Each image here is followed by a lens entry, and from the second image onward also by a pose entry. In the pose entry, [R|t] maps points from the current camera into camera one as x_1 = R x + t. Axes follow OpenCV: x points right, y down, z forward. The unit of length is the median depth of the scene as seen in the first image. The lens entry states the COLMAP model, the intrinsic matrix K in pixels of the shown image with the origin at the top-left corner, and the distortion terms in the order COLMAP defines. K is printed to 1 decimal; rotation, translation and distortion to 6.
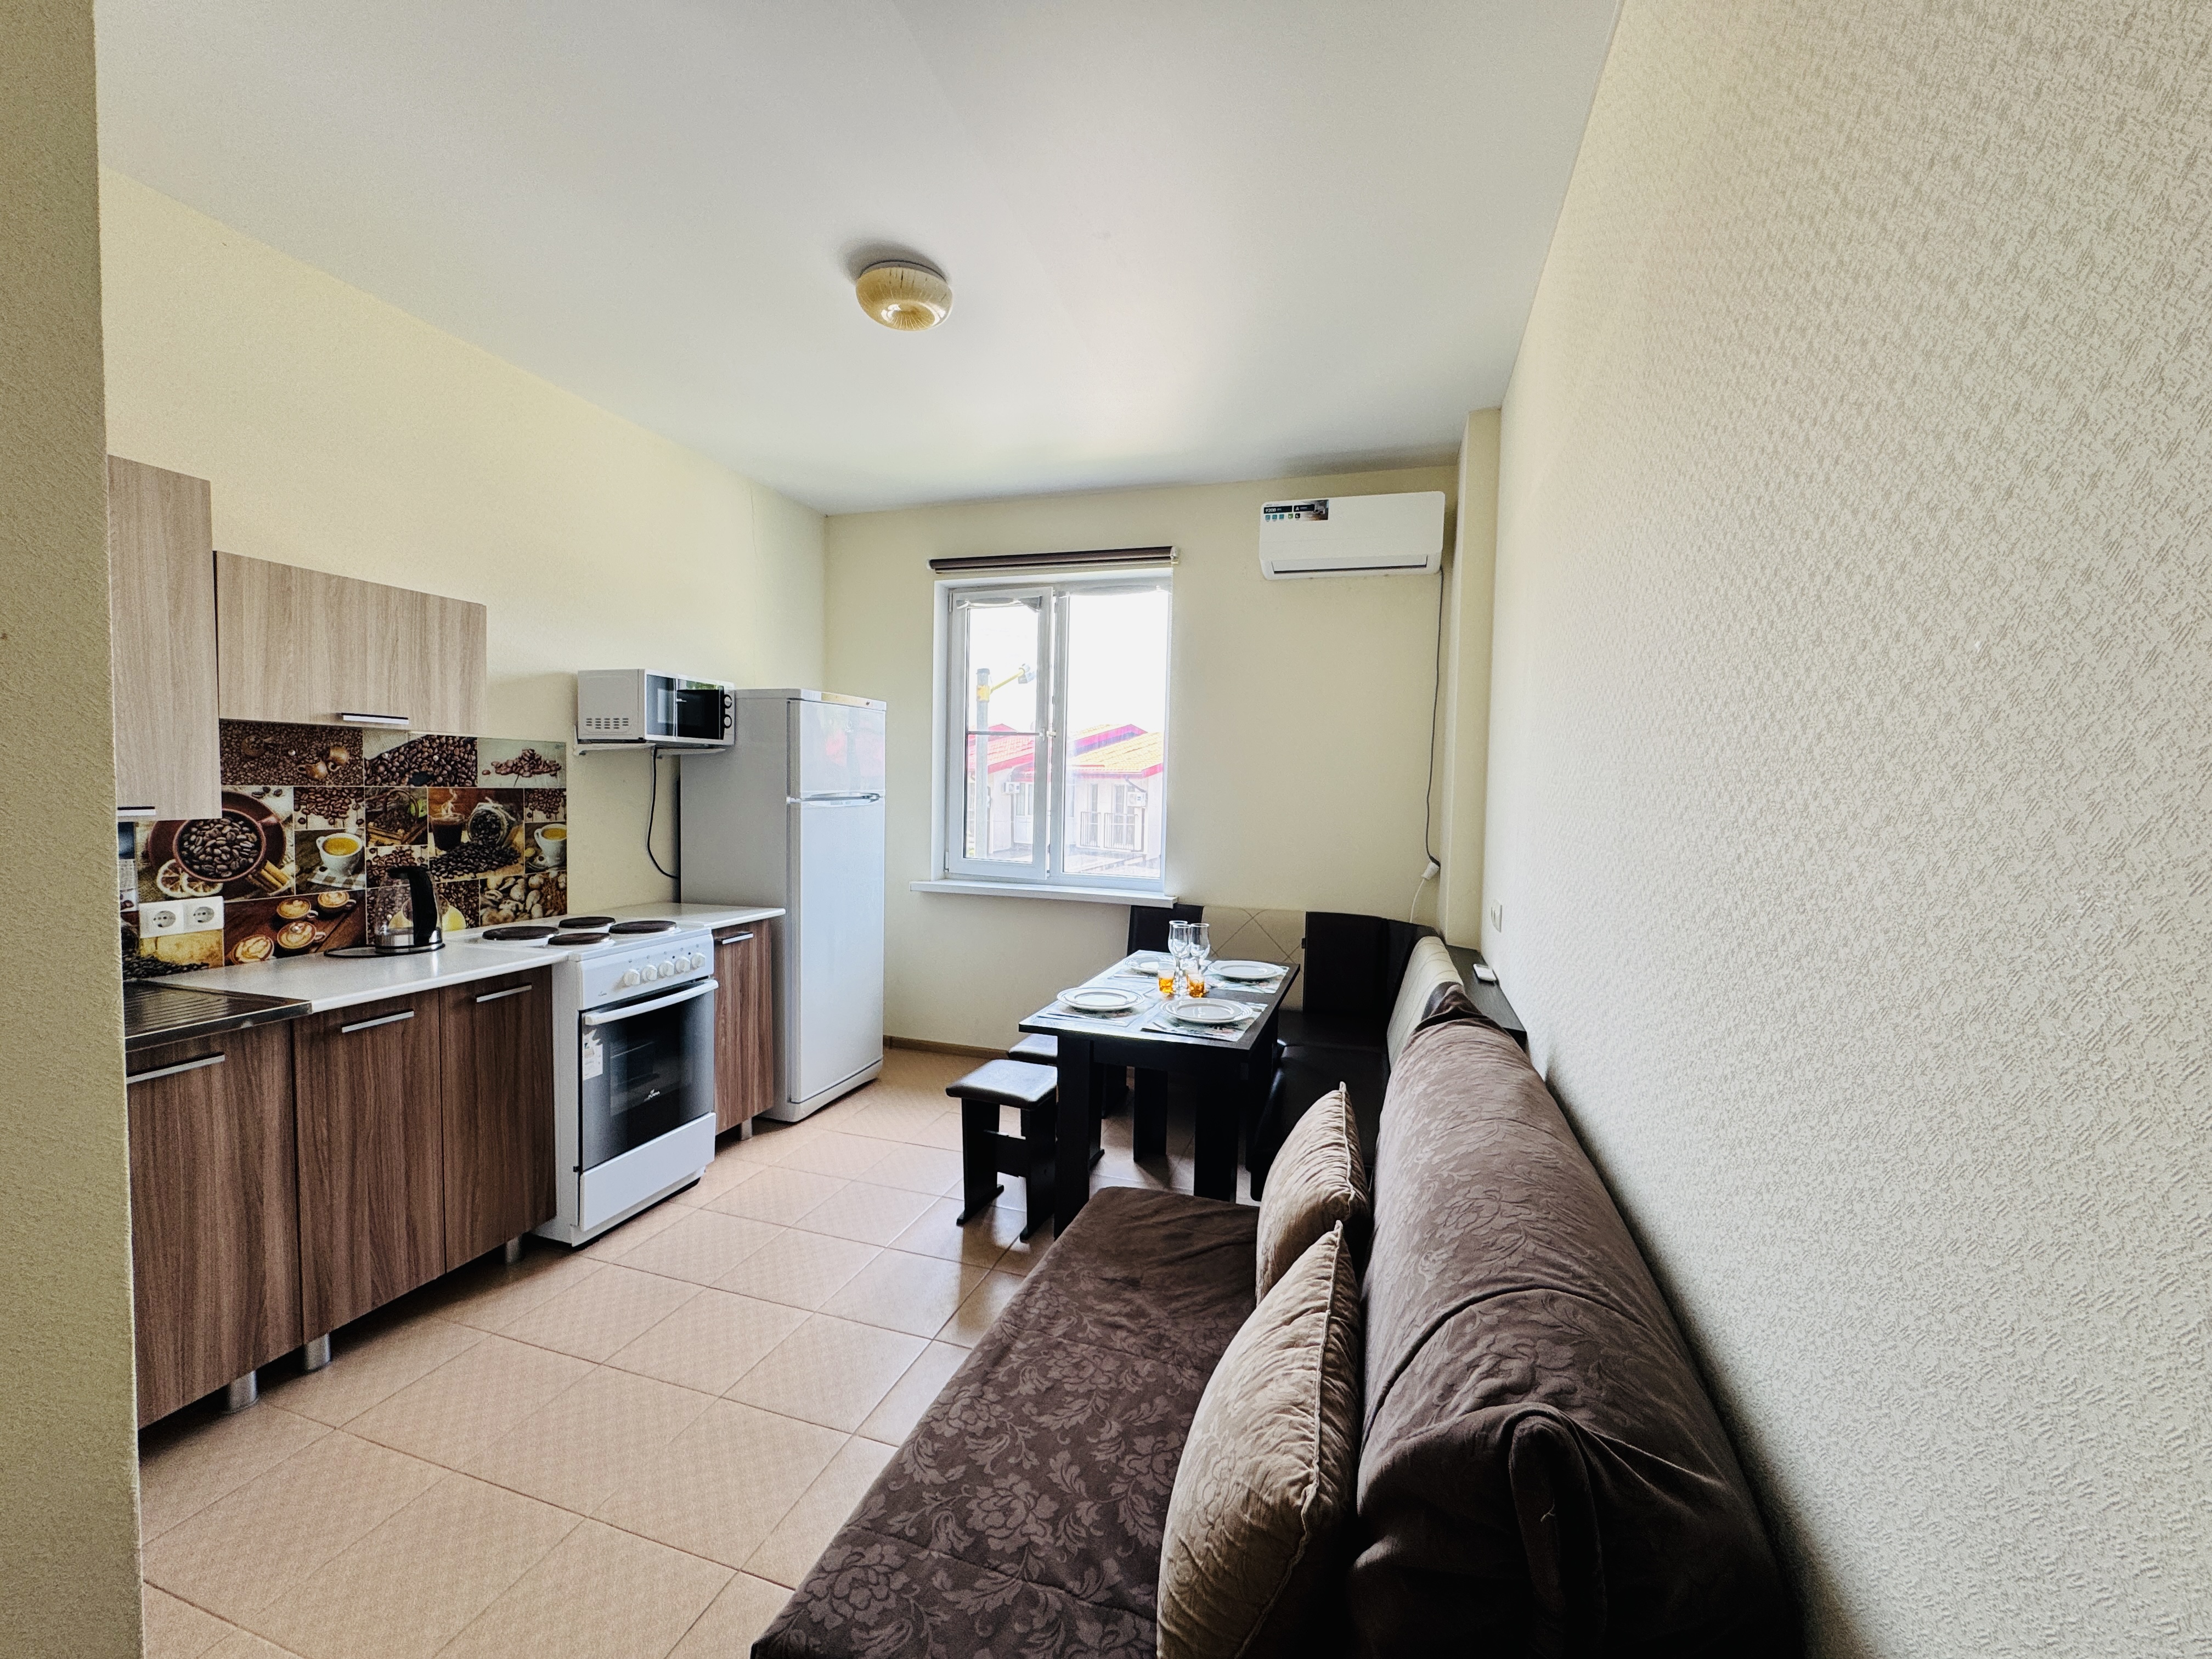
lens RADIAL K [[891.1, 0, 1104.3], [0, 891.1, 827.1], [0, 0, 1]] dist [-0.002411, 0.000387]
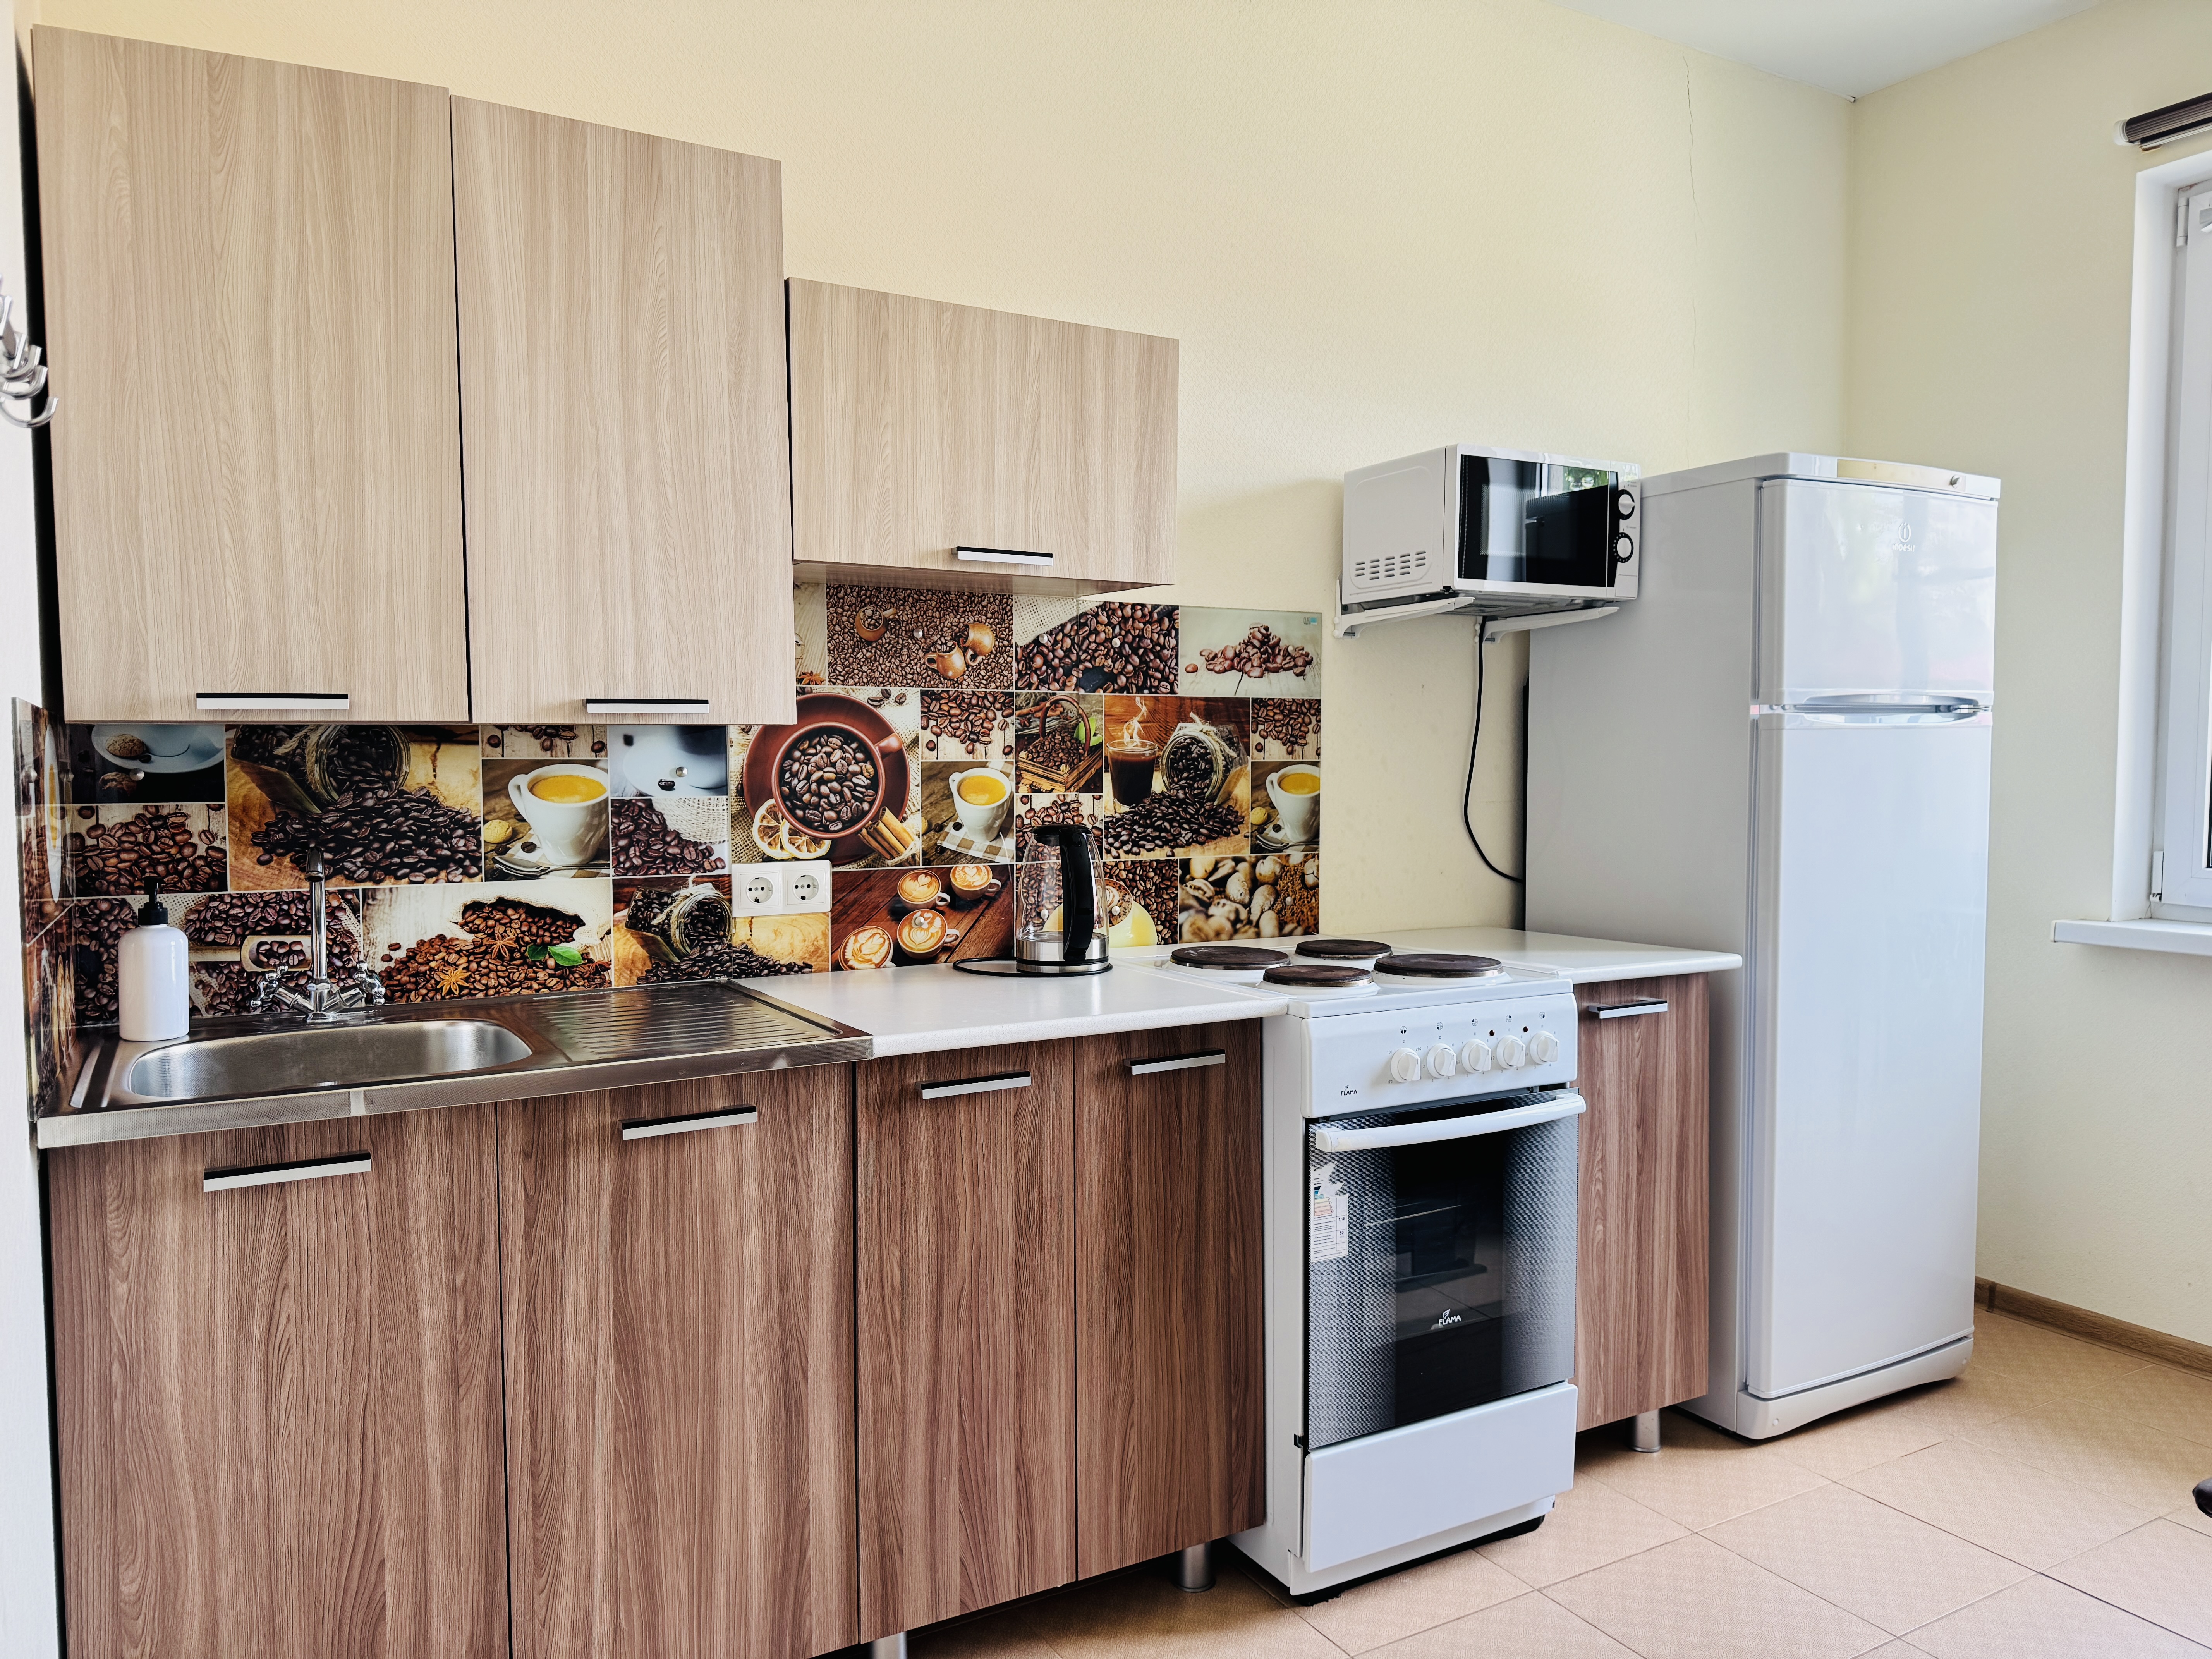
lens RADIAL K [[1545.7, 0, 1083.2], [0, 1545.7, 838.2], [0, 0, 1]] dist [0.121411, -0.198917]
pose [[0.737012, 0.015893, -0.675693, -0.097599], [-0.016169, 0.999852, 0.005882, 0.046427], [0.675687, 0.006590, 0.737159, 0.270898]]
